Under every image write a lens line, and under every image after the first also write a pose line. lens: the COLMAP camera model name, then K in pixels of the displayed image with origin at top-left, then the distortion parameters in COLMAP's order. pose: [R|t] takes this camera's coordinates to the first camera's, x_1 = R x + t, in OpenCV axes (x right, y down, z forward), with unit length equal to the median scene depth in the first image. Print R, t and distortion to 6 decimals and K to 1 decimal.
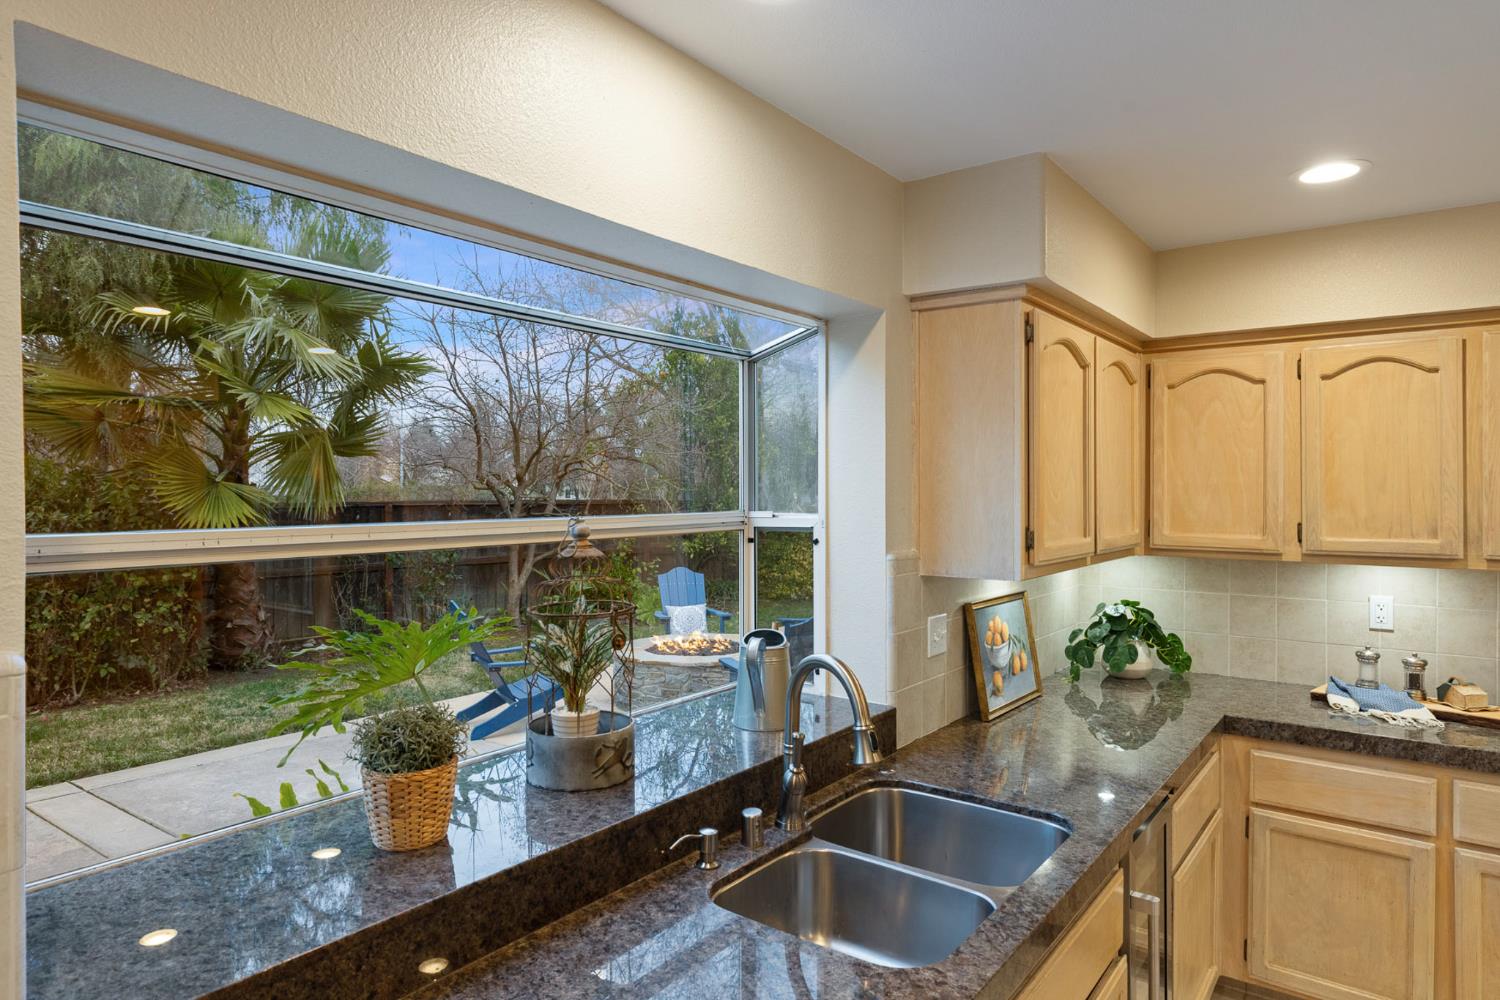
lens RADIAL K [[904.4, 0, 754.3], [0, 904.4, 497.6], [0, 0, 1]] dist [-0.008292, -0.001080]
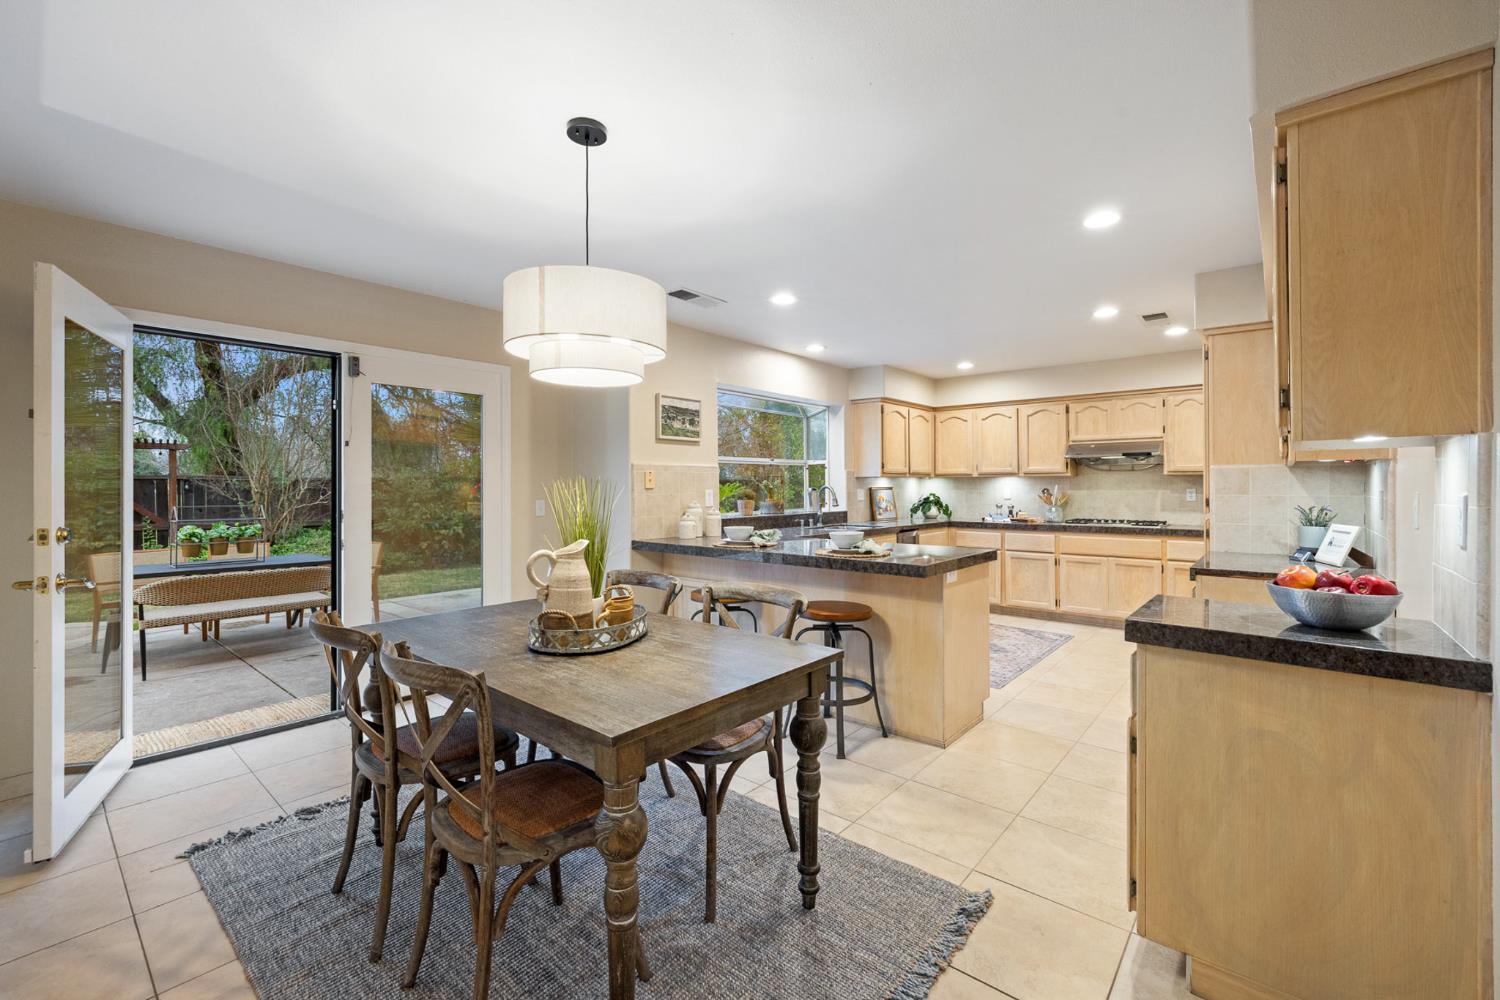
lens RADIAL K [[627.6, 0, 753.7], [0, 627.6, 488.6], [0, 0, 1]] dist [0.001797, -0.001178]
pose [[0.998172, -0.004624, -0.060255, -0.058987], [0.004506, 0.999988, -0.002091, 0.116631], [0.060263, 0.001816, 0.998181, -1.306013]]
